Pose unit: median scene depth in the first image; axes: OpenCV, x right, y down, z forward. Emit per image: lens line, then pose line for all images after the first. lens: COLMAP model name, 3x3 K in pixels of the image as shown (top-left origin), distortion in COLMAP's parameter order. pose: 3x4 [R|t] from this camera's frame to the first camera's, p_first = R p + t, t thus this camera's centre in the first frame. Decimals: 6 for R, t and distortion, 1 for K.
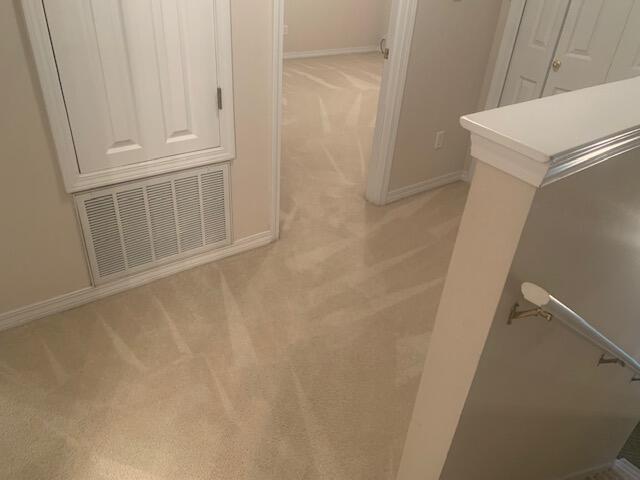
lens RADIAL K [[493.3, 0, 321.0], [0, 493.3, 239.7], [0, 0, 1]] dist [0.046708, -0.045142]
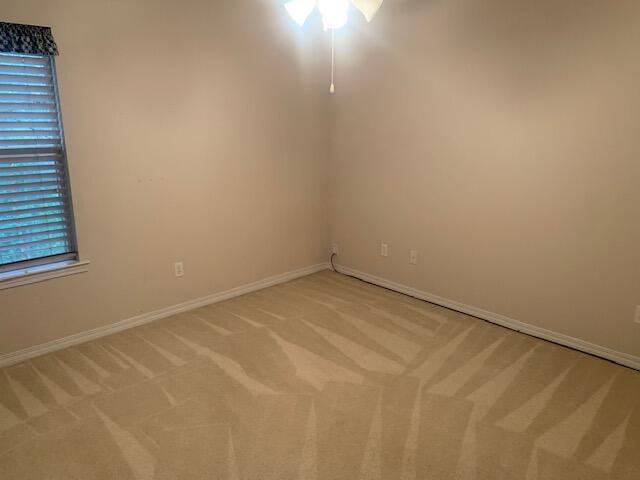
lens RADIAL K [[493.3, 0, 320.1], [0, 493.3, 240.2], [0, 0, 1]] dist [0.046708, -0.045142]
pose [[0.990882, -0.082421, 0.106579, 0.036775], [0.109843, 0.952274, -0.284798, -0.244848], [-0.078019, 0.293908, 0.952644, 0.364755]]
